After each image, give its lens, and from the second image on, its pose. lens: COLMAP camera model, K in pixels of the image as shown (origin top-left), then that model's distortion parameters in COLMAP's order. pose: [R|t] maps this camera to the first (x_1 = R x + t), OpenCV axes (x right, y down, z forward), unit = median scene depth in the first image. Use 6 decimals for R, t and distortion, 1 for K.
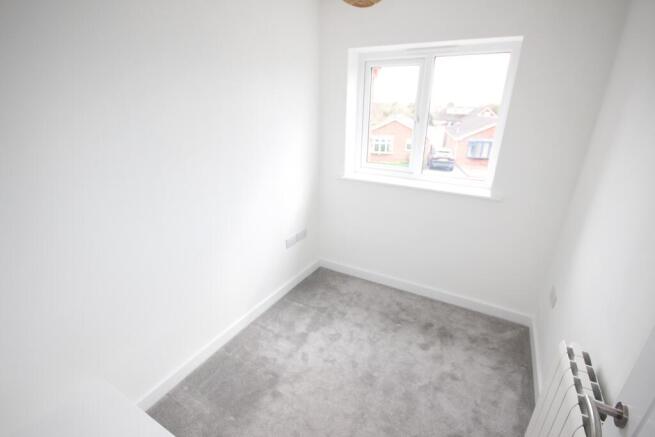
lens RADIAL K [[304.4, 0, 327.5], [0, 304.4, 218.5], [0, 0, 1]] dist [-0.001154, -0.000308]
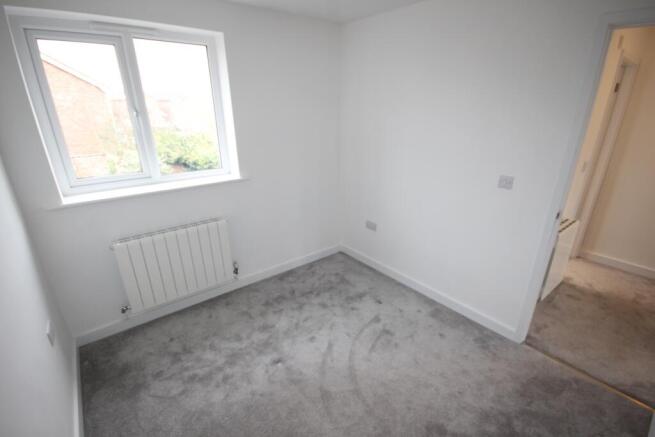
lens RADIAL K [[304.4, 0, 327.5], [0, 304.4, 218.5], [0, 0, 1]] dist [-0.001154, -0.000308]
pose [[0.380170, -0.344463, 0.858380, -0.339007], [0.328589, 0.917821, 0.222786, -0.077611], [-0.864581, 0.197357, 0.462115, 0.234920]]
